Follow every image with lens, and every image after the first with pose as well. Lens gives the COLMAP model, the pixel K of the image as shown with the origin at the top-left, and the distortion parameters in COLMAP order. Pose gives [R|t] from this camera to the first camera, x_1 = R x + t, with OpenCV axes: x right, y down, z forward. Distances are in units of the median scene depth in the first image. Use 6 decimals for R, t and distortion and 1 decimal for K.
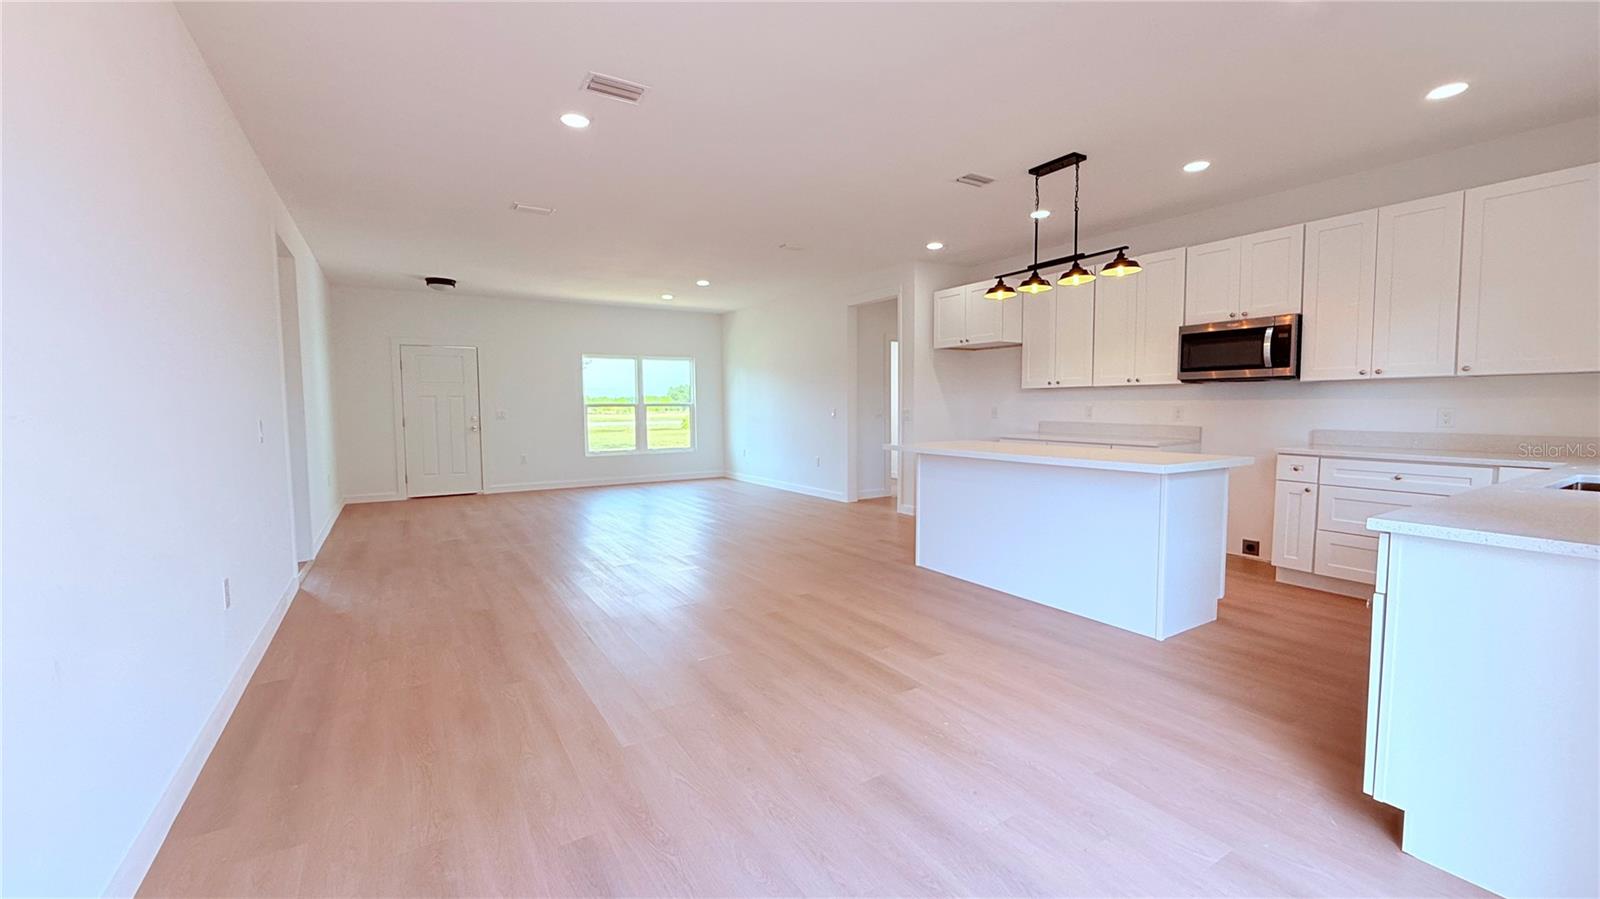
lens RADIAL K [[641.6, 0, 800.0], [0, 641.6, 449.5], [0, 0, 1]] dist [0.000180, -0.000020]
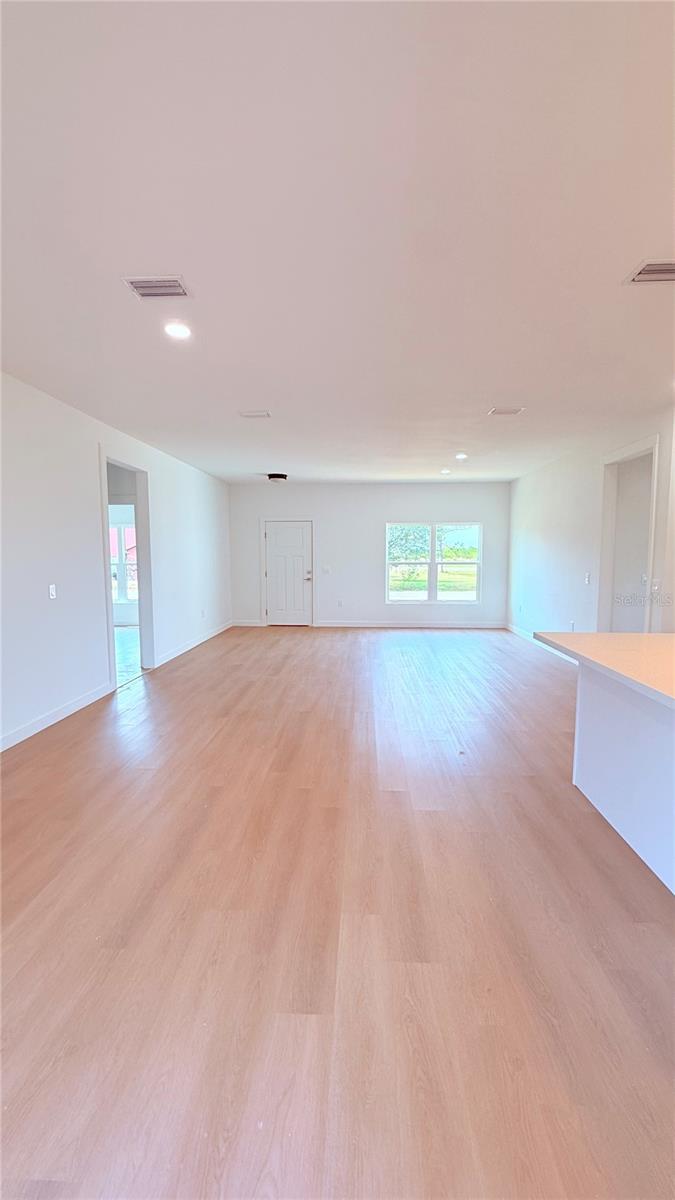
lens RADIAL K [[481.2, 0, 337.5], [0, 481.2, 600.0], [0, 0, 1]] dist [0.000180, -0.000020]
pose [[0.818022, 0.061115, -0.571931, 0.153225], [-0.045662, 0.998101, 0.041345, -0.035648], [0.573371, -0.007705, 0.819259, 0.186001]]
